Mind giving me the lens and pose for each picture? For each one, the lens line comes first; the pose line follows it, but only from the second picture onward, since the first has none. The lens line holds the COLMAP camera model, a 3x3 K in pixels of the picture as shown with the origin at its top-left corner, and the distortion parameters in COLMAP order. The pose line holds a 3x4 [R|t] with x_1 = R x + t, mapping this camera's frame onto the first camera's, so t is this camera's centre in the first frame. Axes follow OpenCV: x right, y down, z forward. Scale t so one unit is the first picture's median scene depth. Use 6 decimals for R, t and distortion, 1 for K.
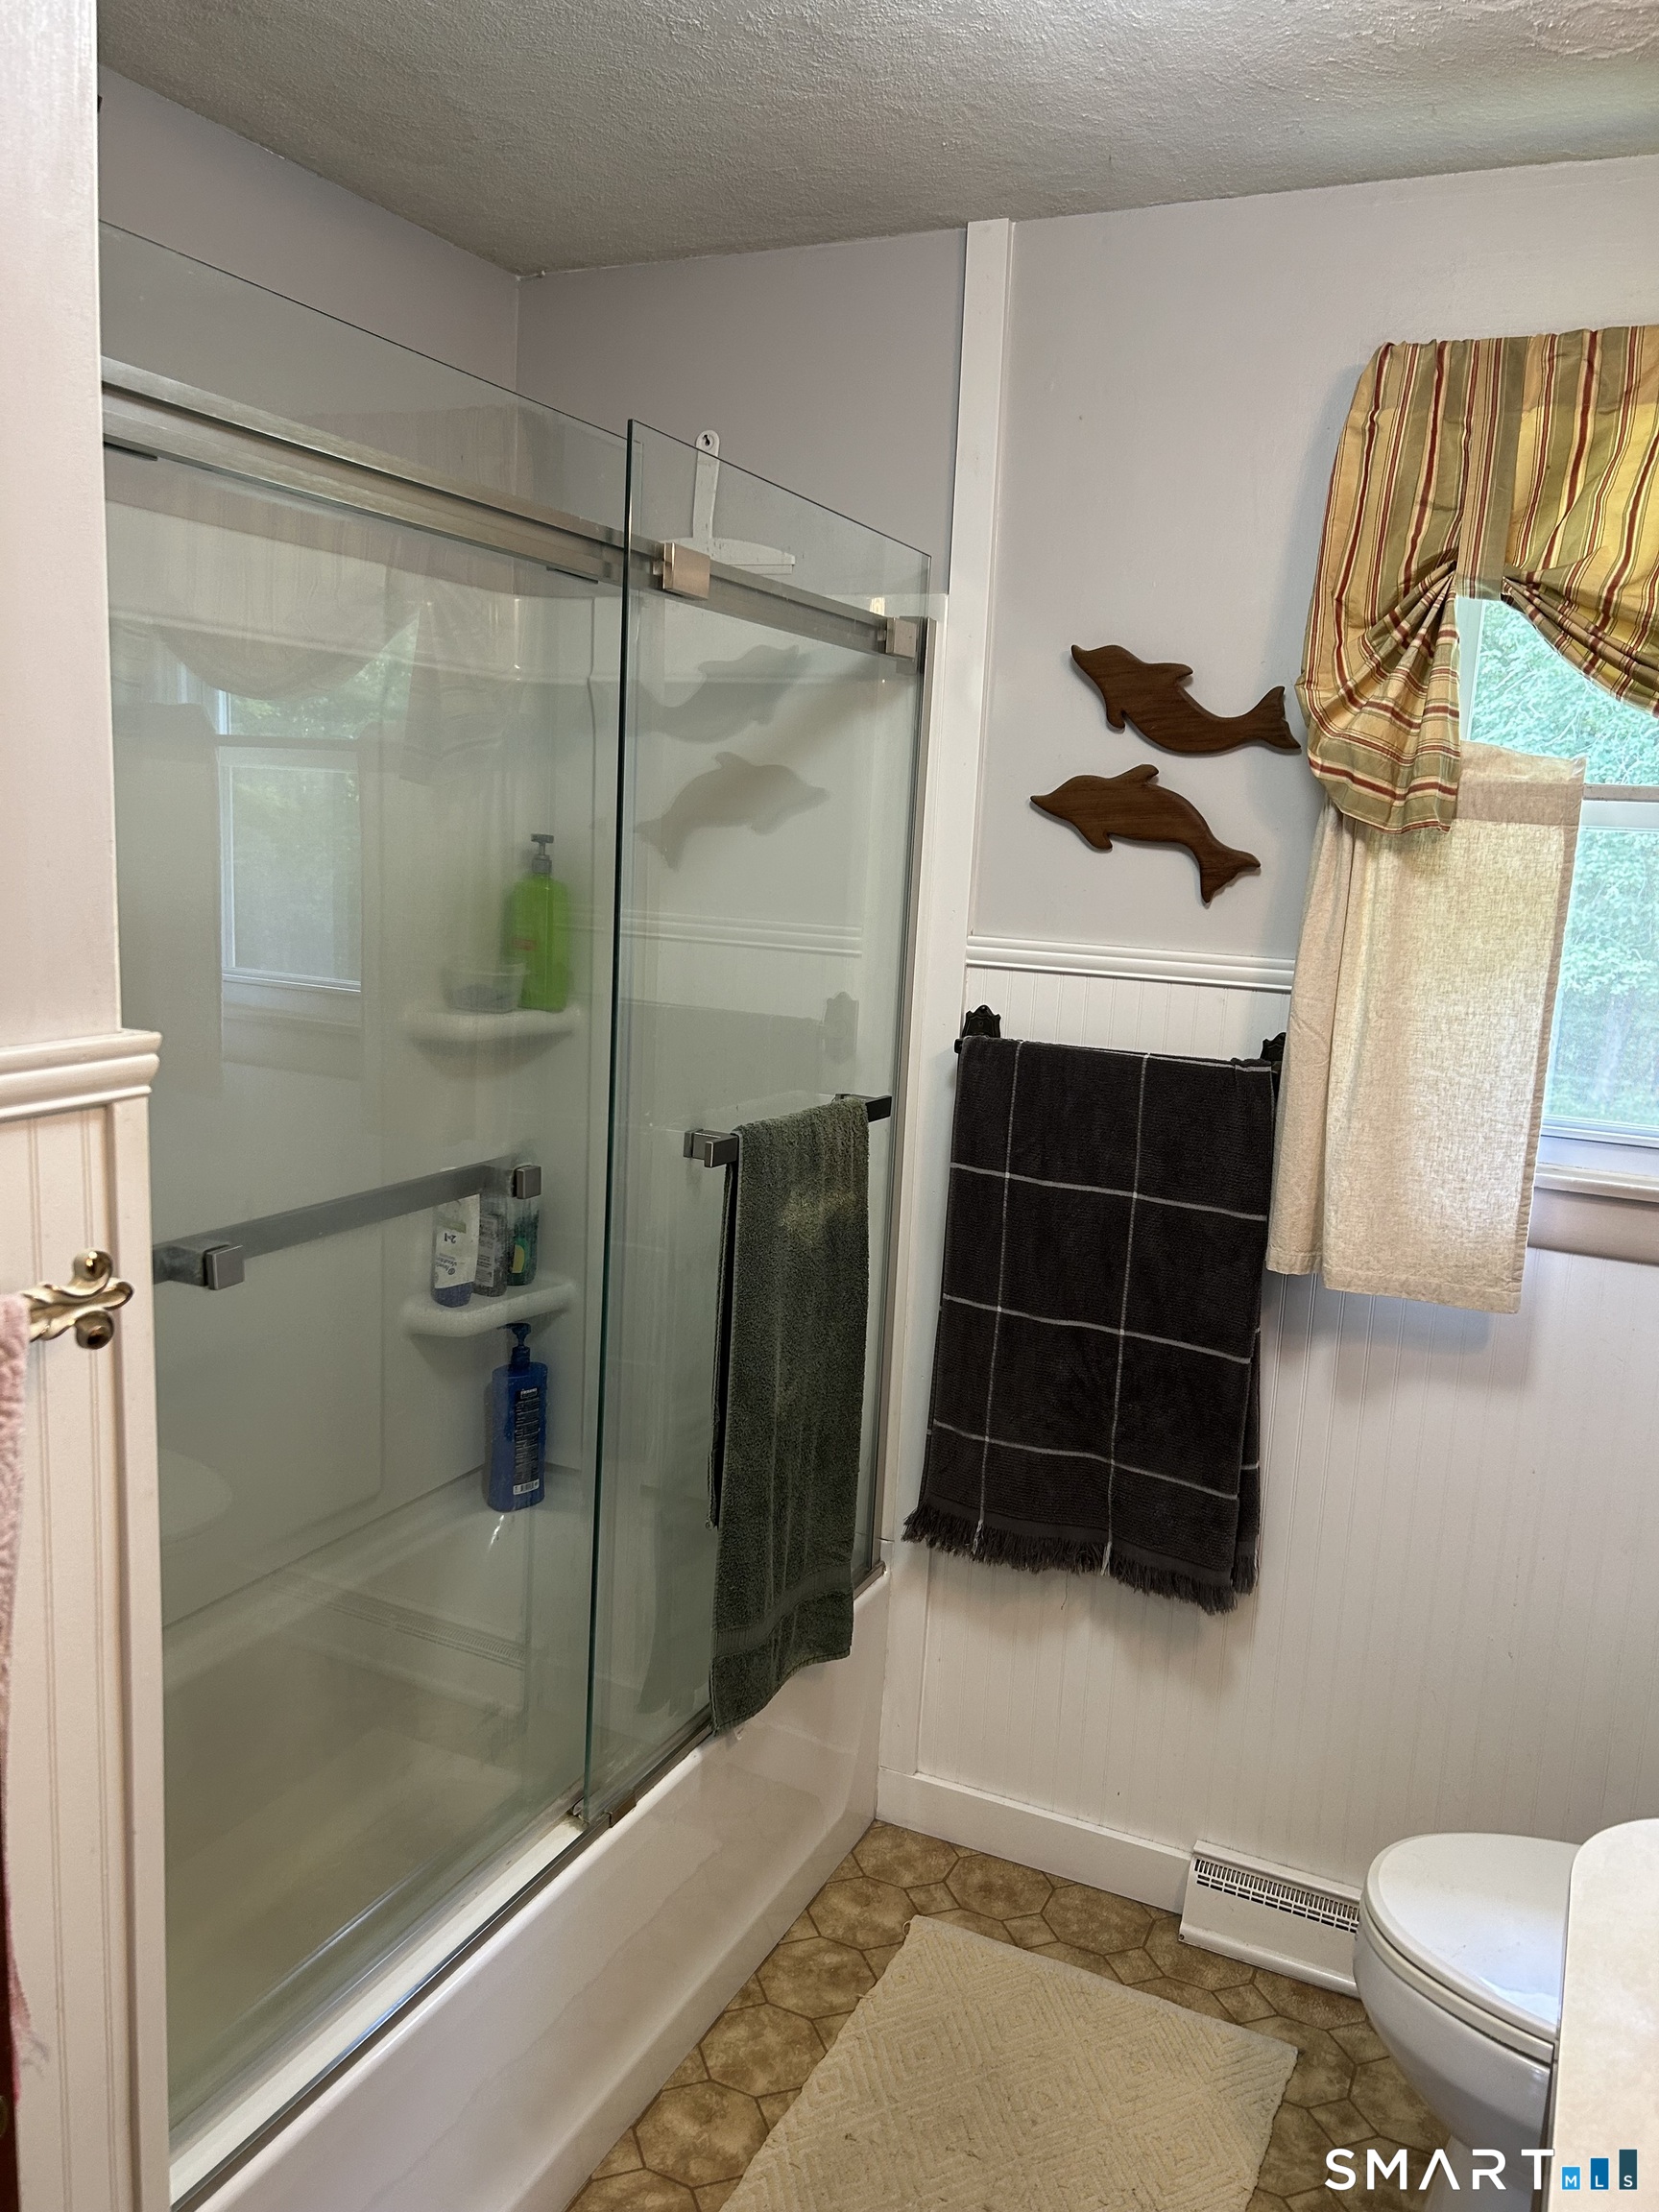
lens RADIAL K [[1674.2, 0, 832.8], [0, 1674.2, 1116.6], [0, 0, 1]] dist [0.036156, -0.028255]
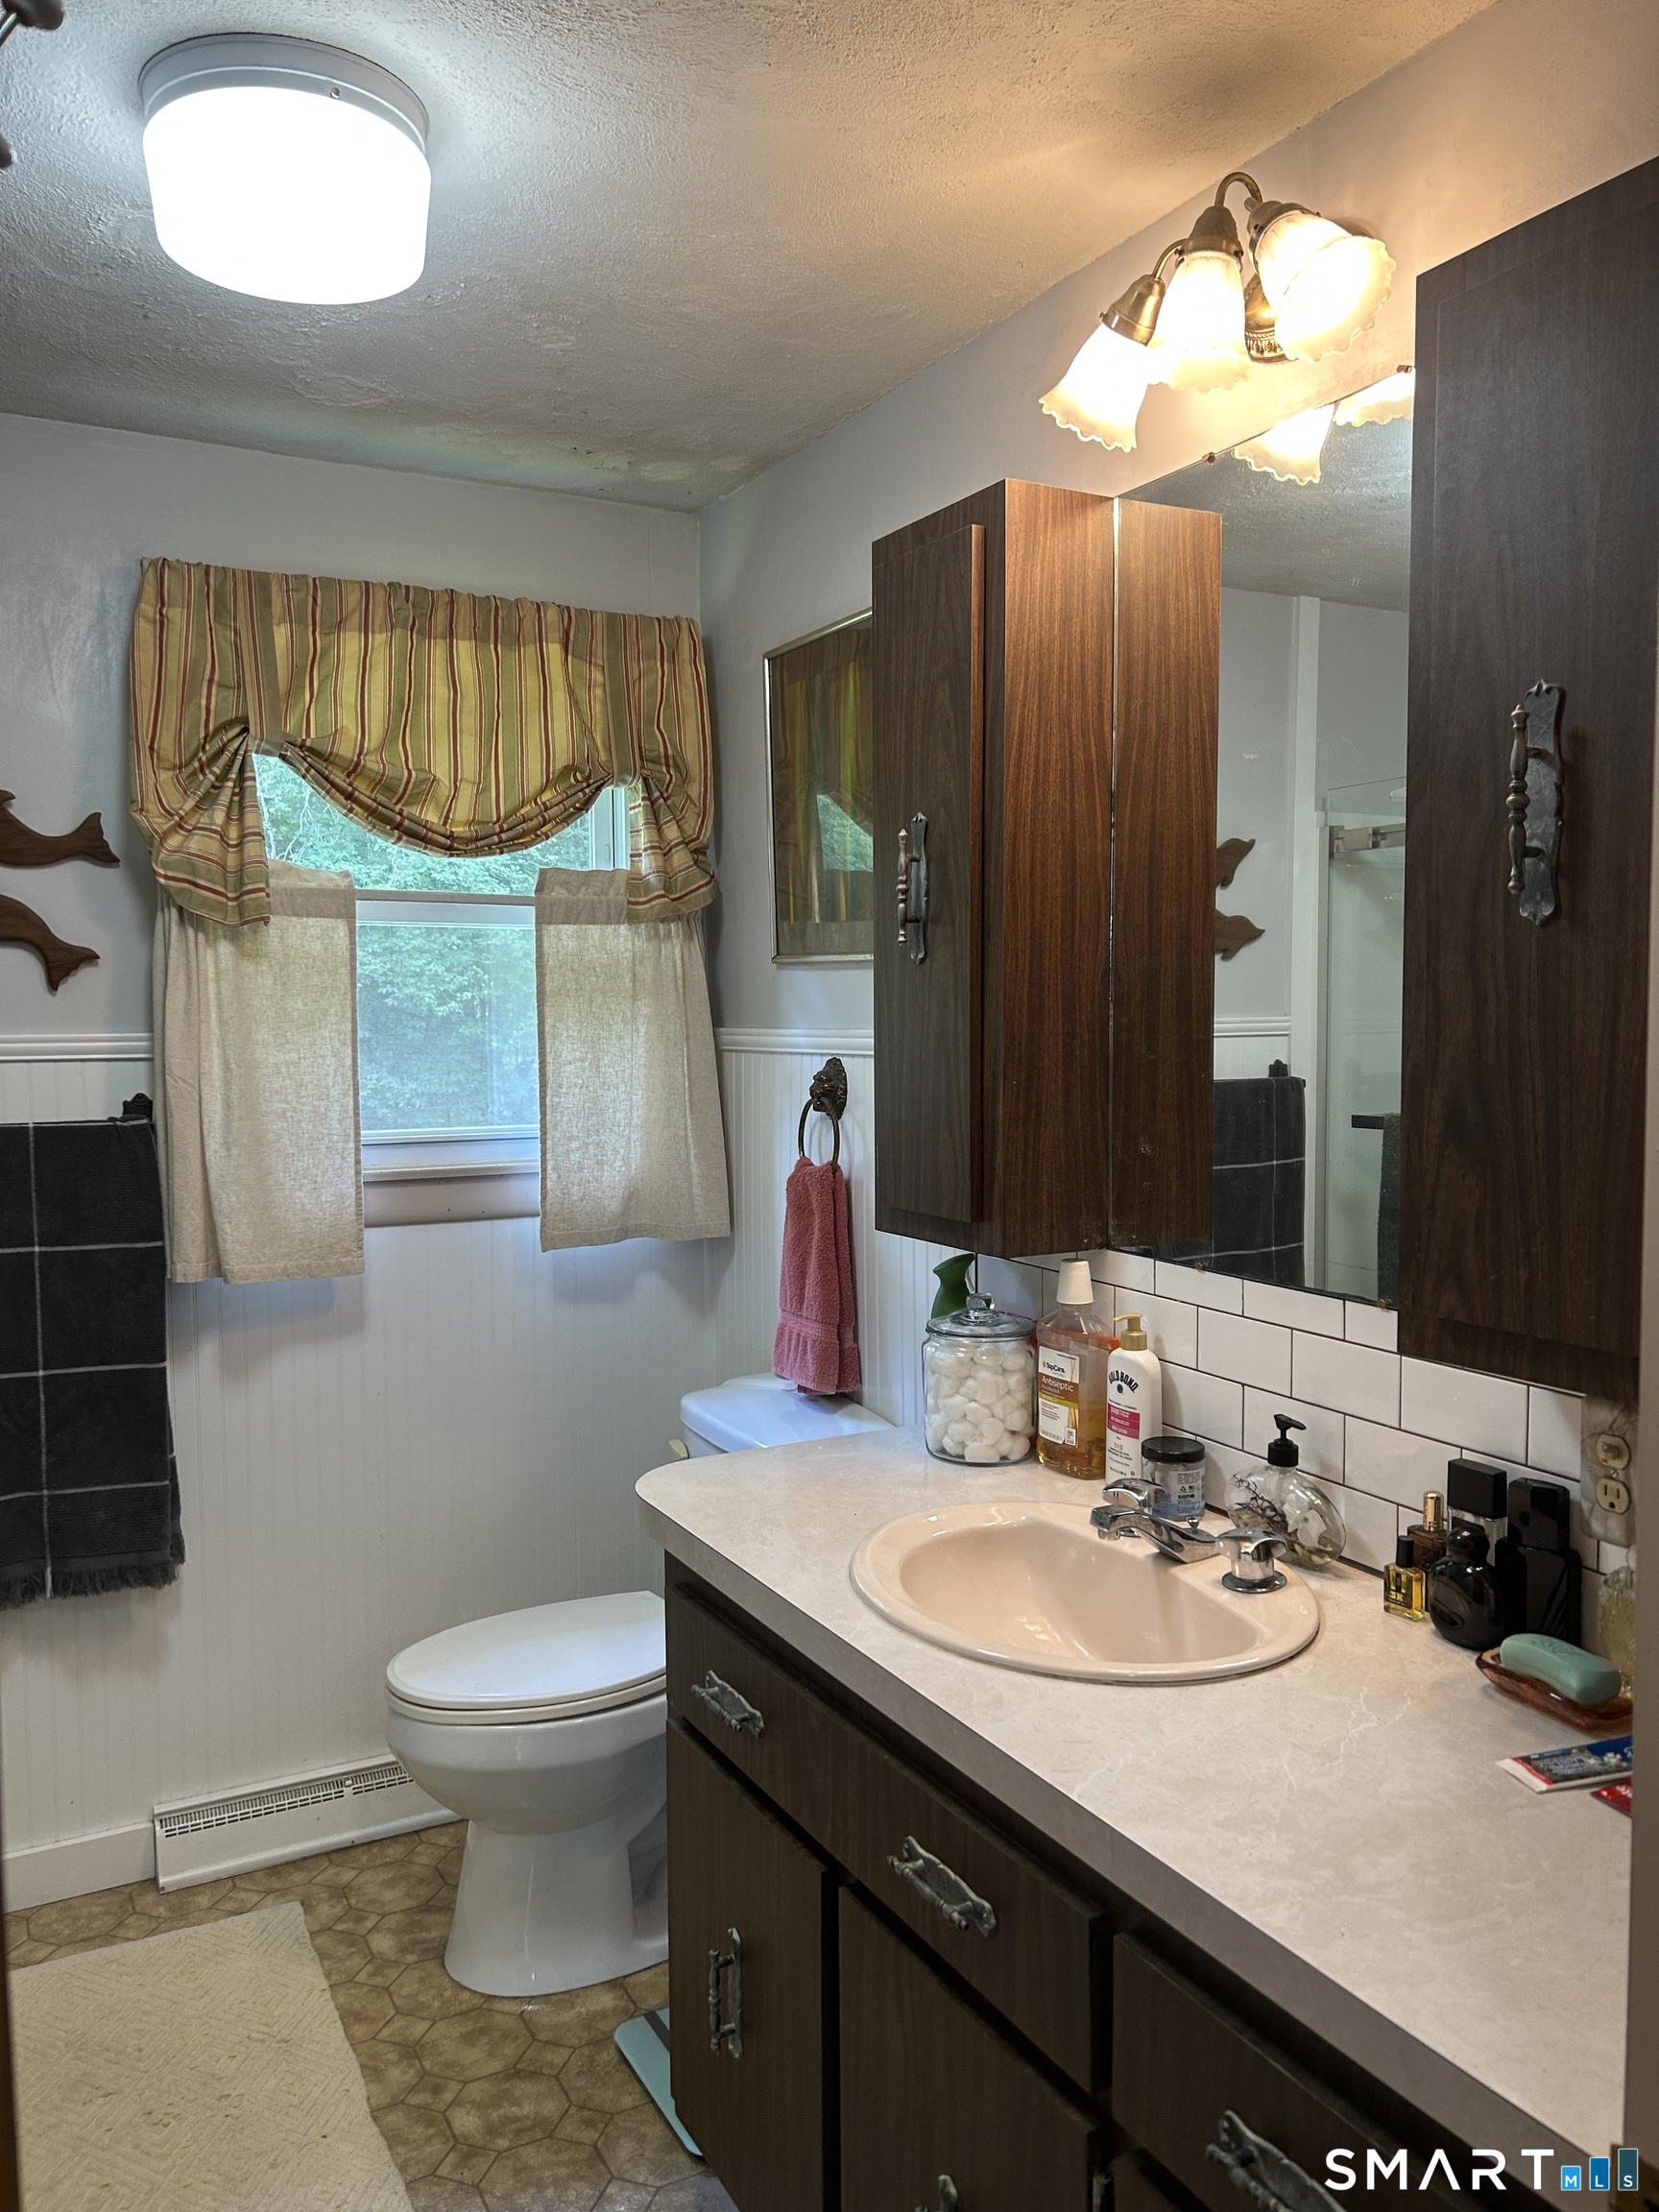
lens RADIAL K [[1674.2, 0, 826.6], [0, 1674.2, 1104.9], [0, 0, 1]] dist [0.036156, -0.028255]
pose [[0.598673, -0.104038, 0.794208, -0.434267], [0.171011, 0.985269, 0.000158, 0.046648], [-0.782525, 0.135724, 0.607645, -0.136116]]
